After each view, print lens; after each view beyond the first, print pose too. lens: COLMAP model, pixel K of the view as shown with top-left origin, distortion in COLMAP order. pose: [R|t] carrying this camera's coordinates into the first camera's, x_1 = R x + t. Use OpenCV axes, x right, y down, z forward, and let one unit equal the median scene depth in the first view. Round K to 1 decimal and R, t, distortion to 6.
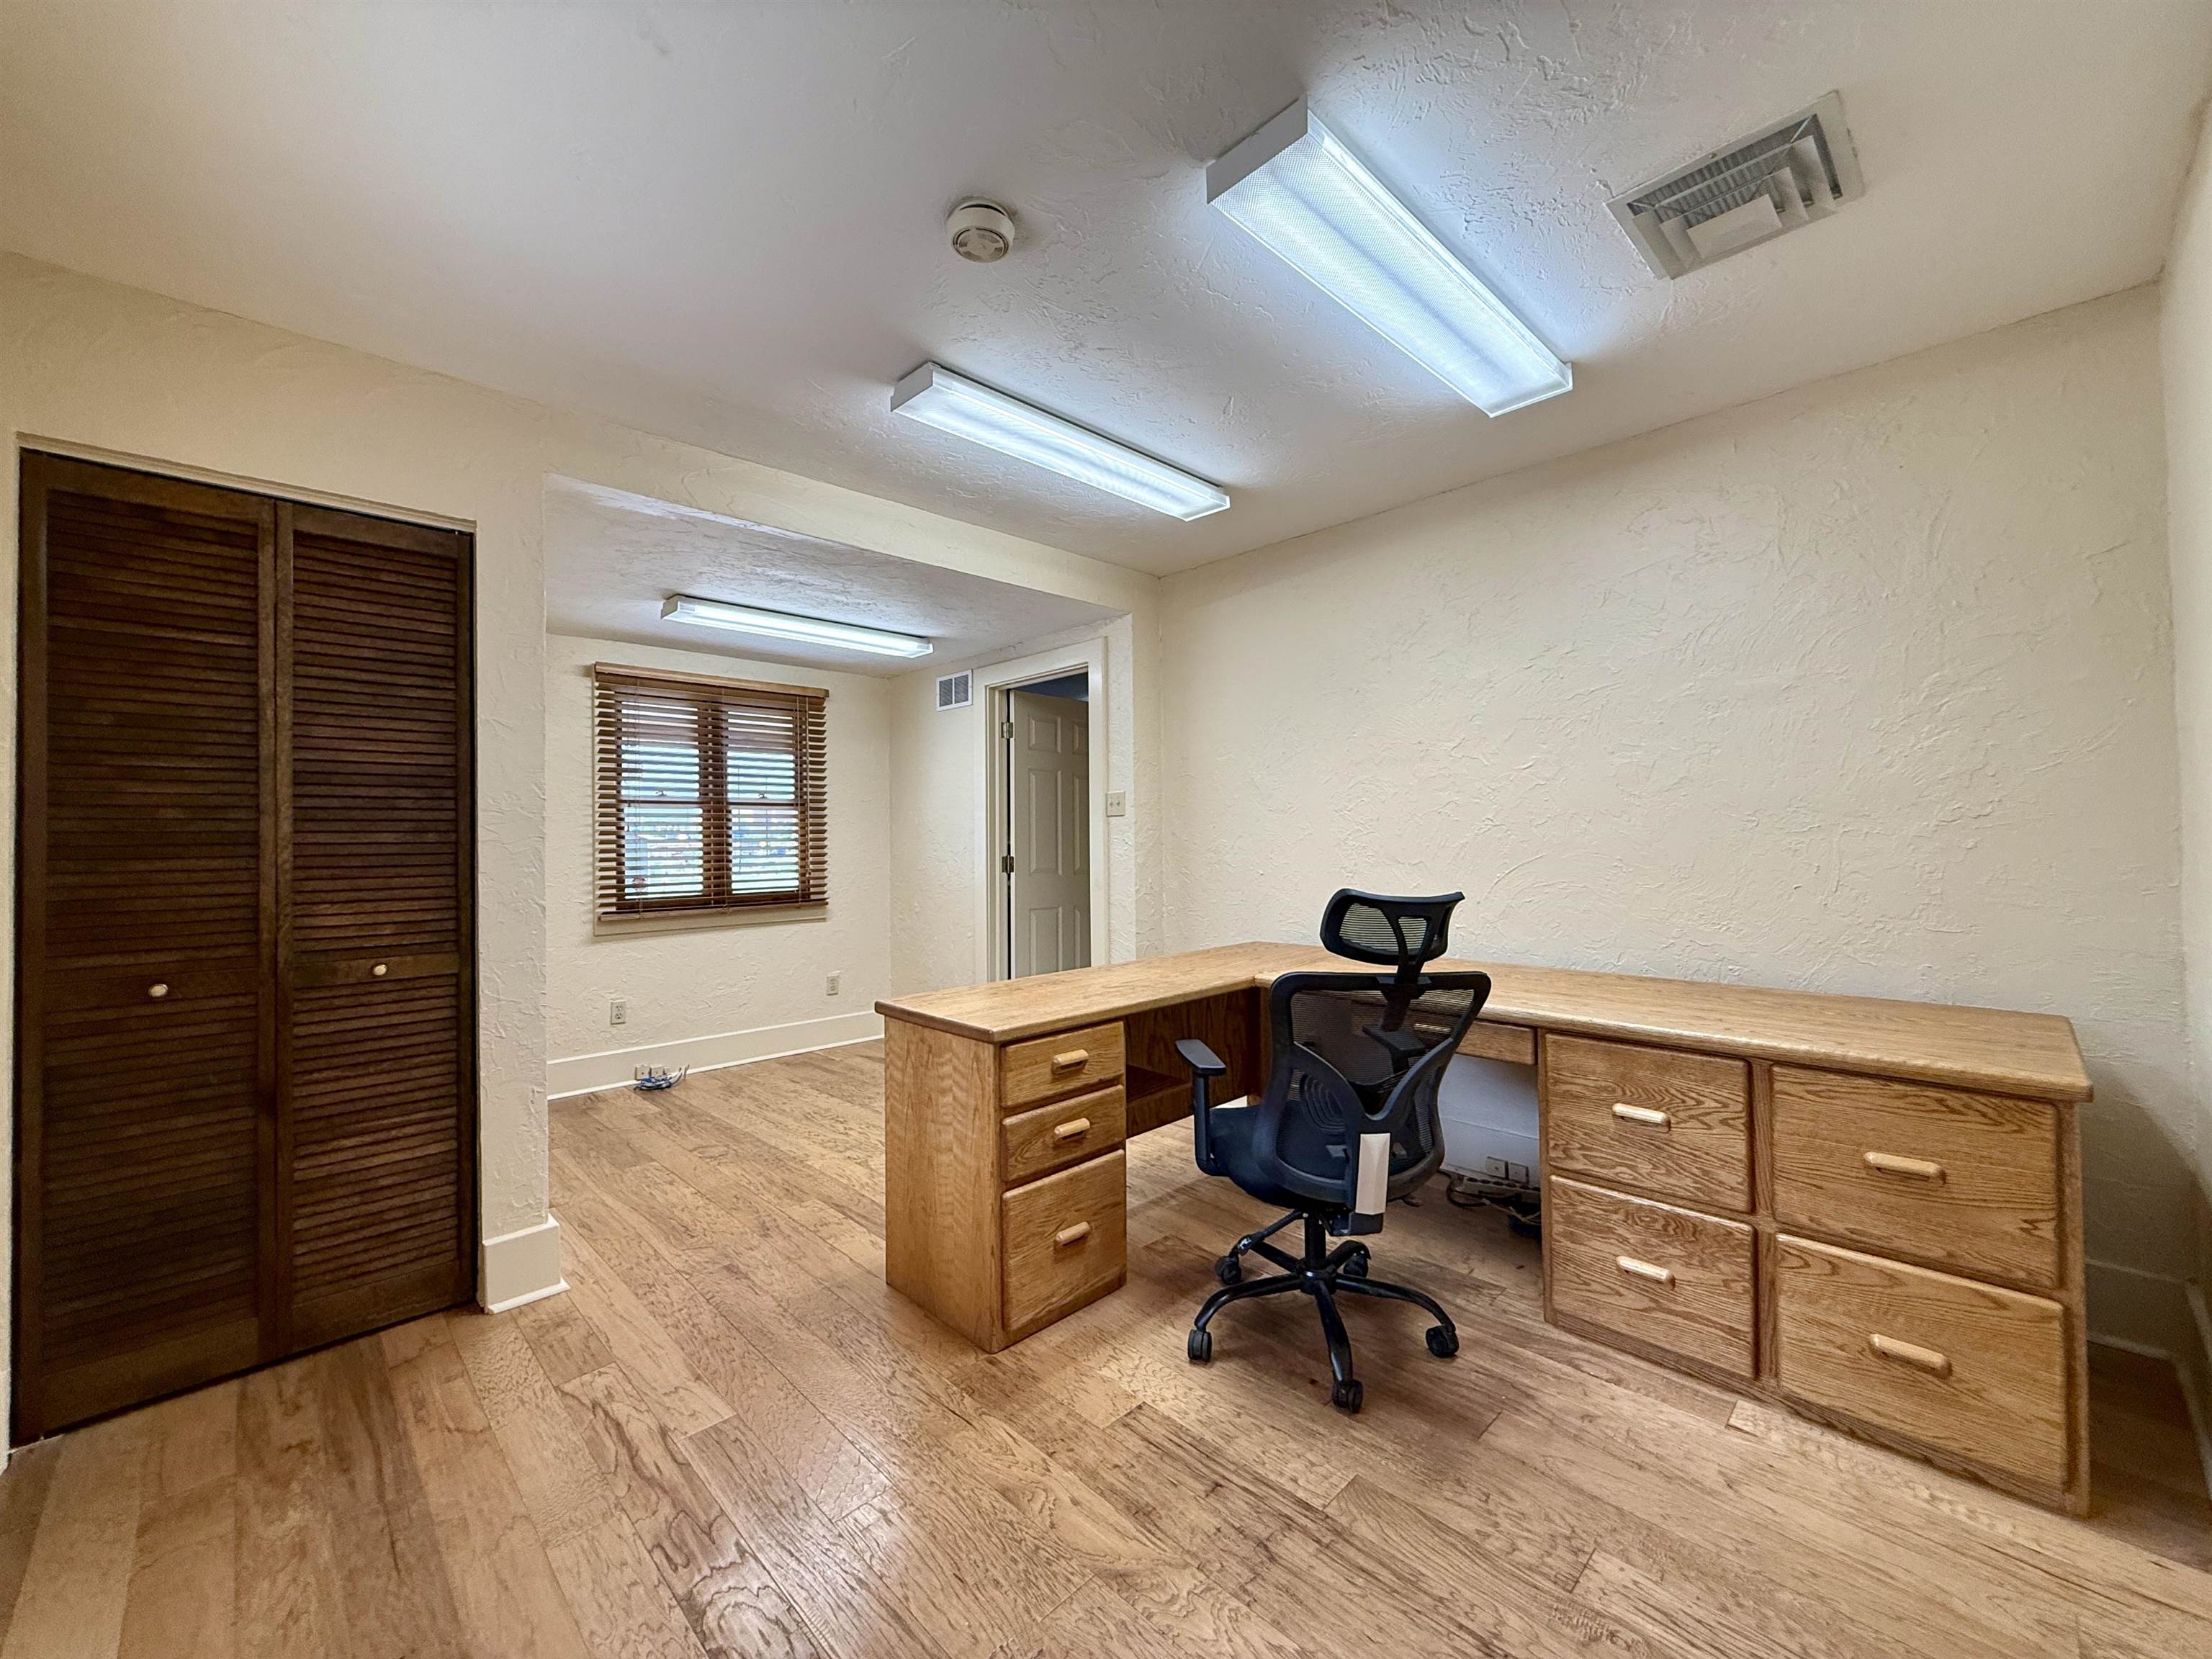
lens RADIAL K [[885.9, 0, 1126.4], [0, 885.9, 832.6], [0, 0, 1]] dist [0.001976, 0.000456]
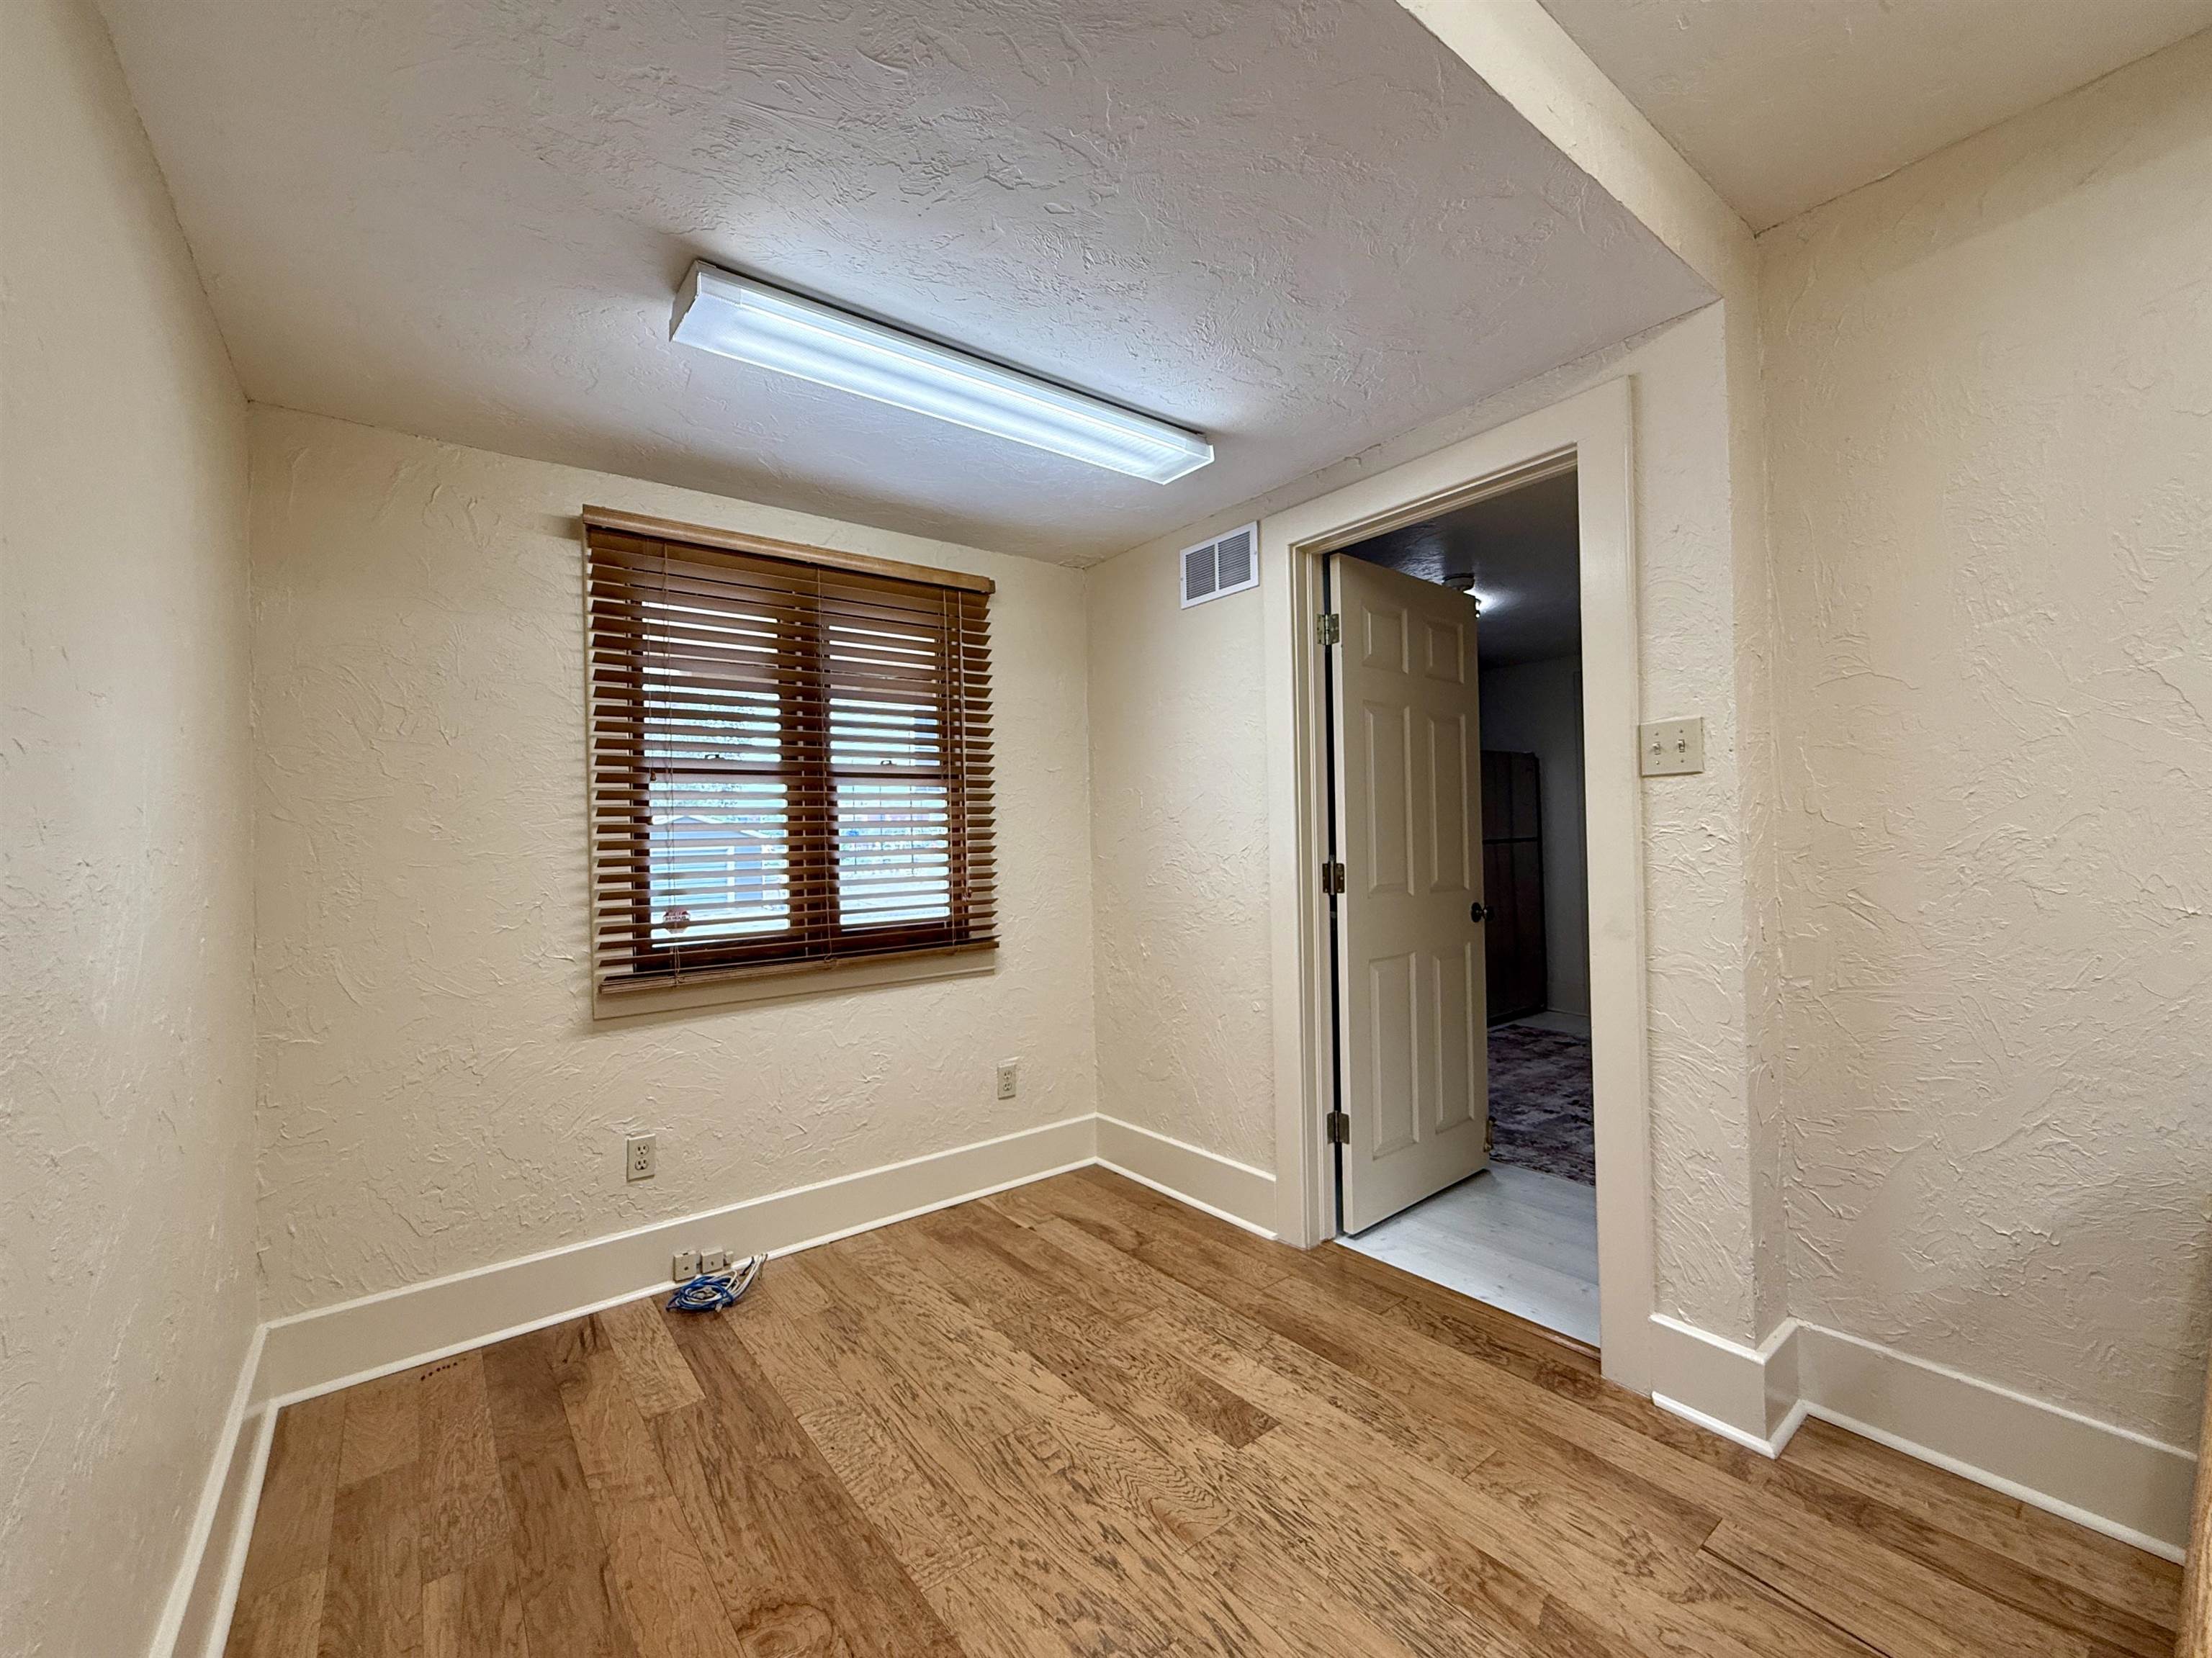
lens RADIAL K [[885.9, 0, 1143.1], [0, 885.9, 831.5], [0, 0, 1]] dist [0.001976, 0.000456]
pose [[0.995219, -0.012106, -0.096911, -0.202462], [0.012737, 0.999902, 0.005892, 0.002952], [0.096830, -0.007098, 0.995276, 0.469333]]
